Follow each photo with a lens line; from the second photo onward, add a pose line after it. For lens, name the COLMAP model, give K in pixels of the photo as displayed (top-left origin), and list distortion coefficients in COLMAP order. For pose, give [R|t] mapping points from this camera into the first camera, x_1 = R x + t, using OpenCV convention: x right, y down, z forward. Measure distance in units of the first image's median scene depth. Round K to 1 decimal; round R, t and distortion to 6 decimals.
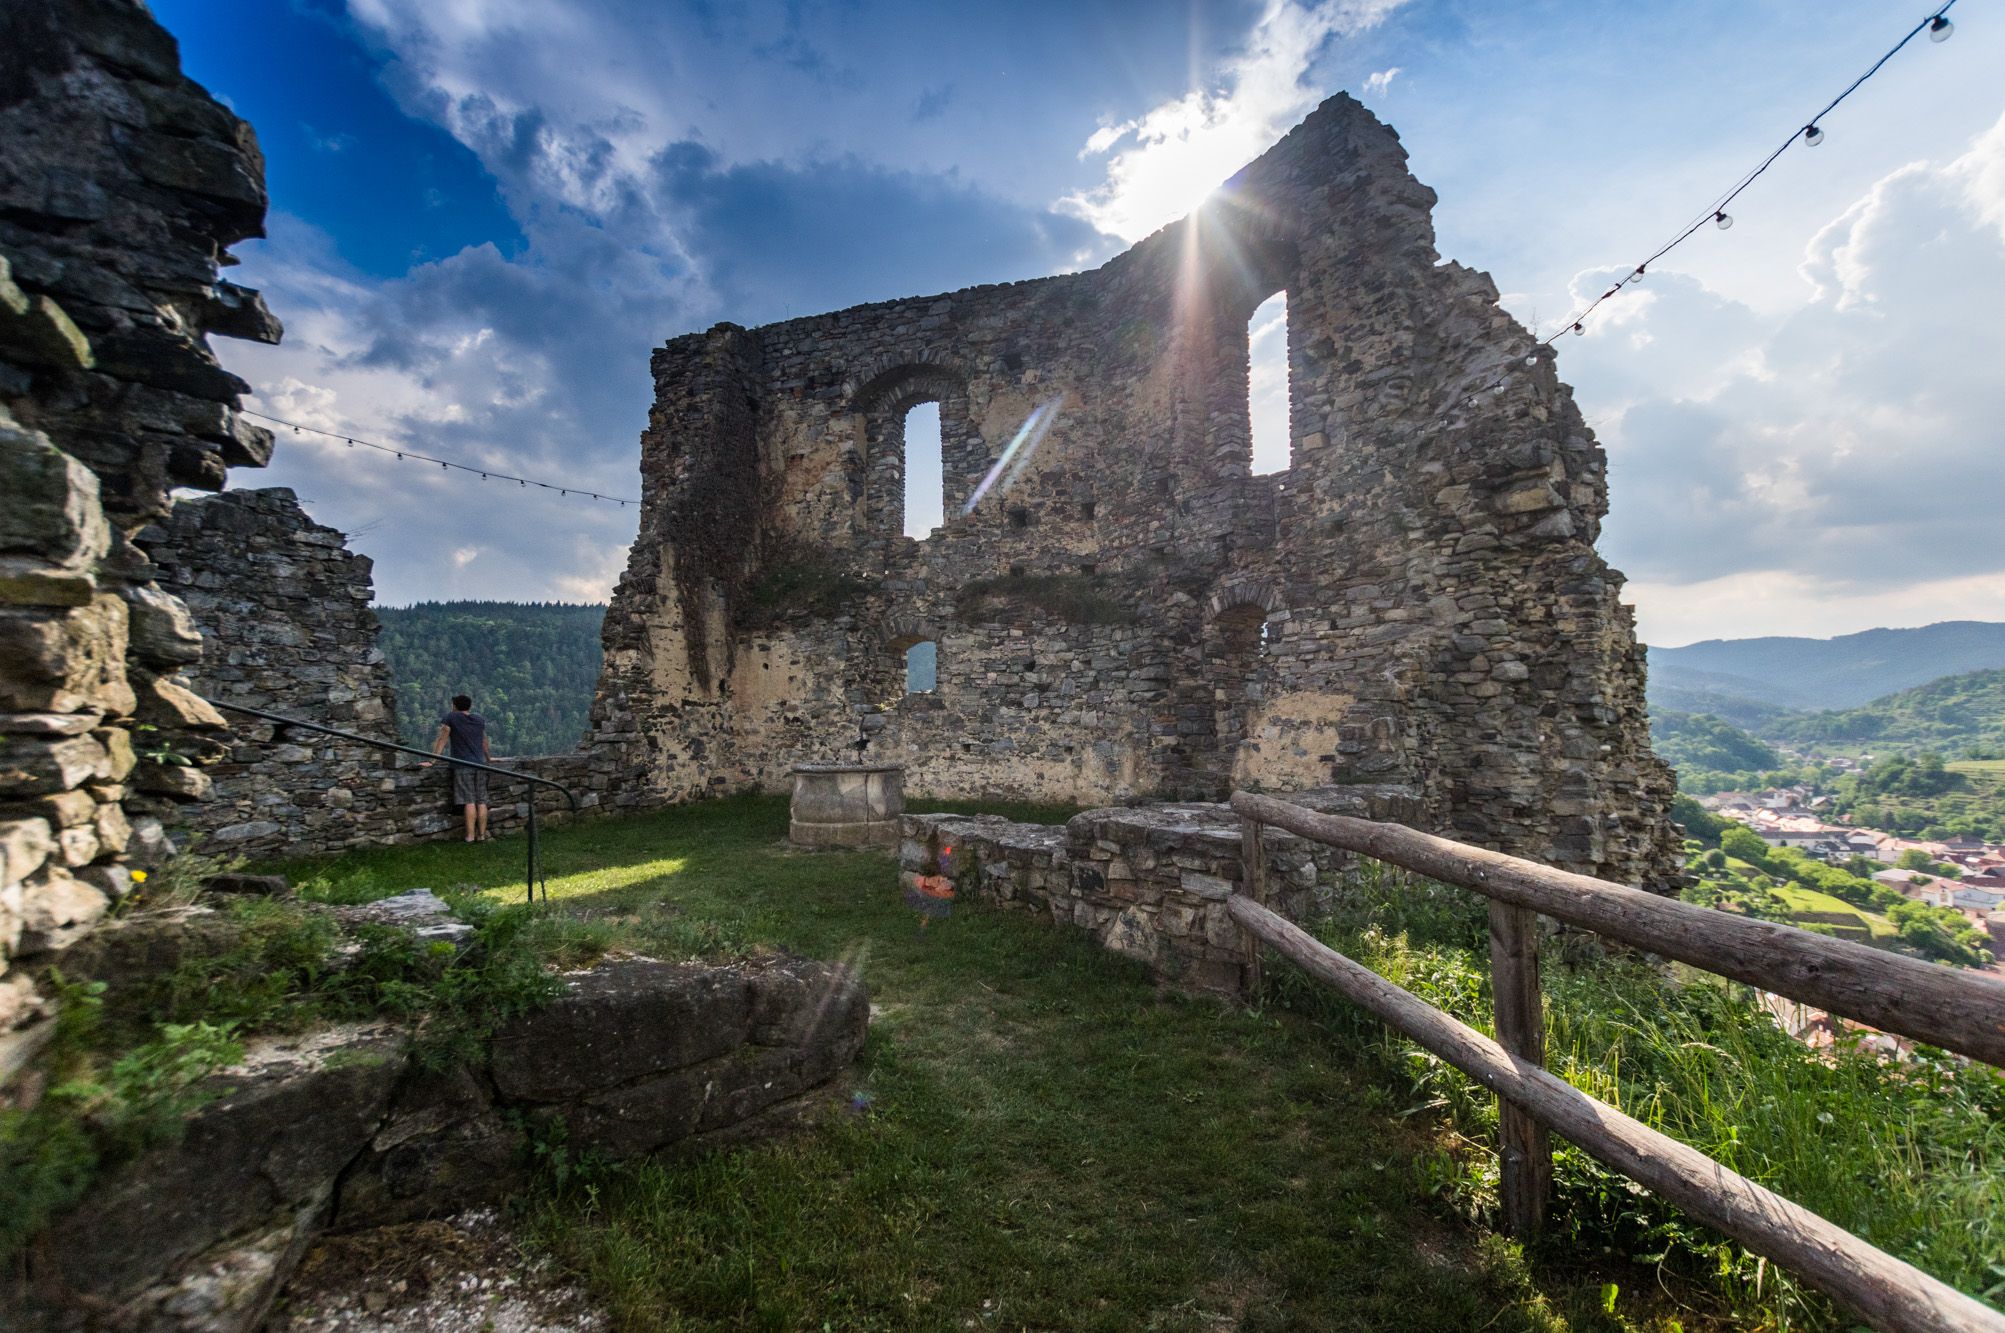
lens RADIAL K [[895.3, 0, 1002.1], [0, 895.3, 668.9], [0, 0, 1]] dist [0.003299, -0.000859]
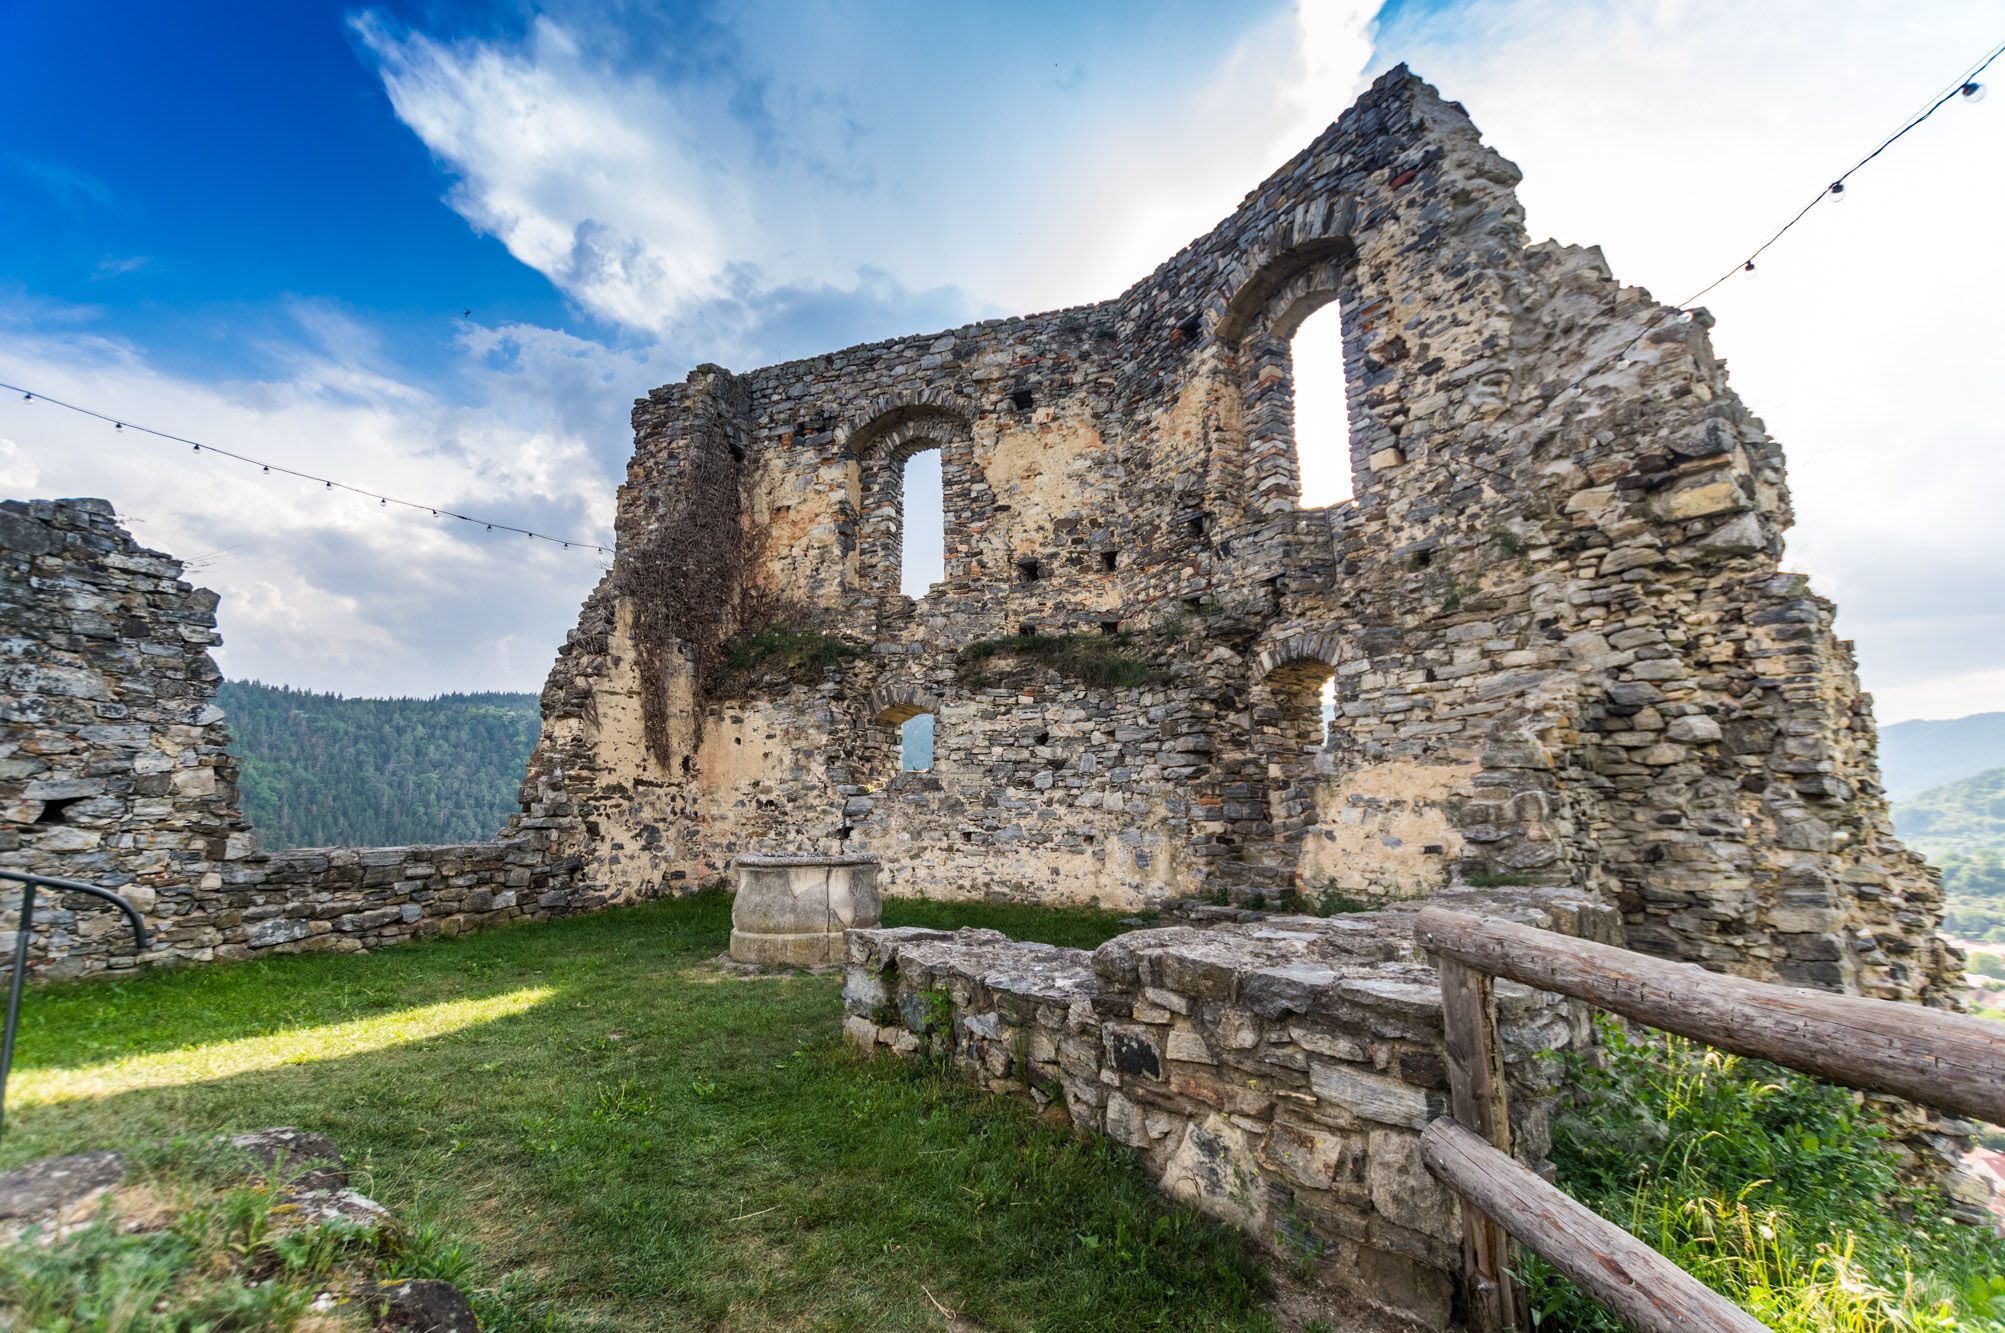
lens RADIAL K [[895.3, 0, 1003.5], [0, 895.3, 664.6], [0, 0, 1]] dist [0.003299, -0.000859]
pose [[0.999850, -0.000646, -0.017280, 0.012834], [-0.001192, 0.994353, -0.106120, 0.023725], [0.017251, 0.106125, 0.994203, 0.212357]]
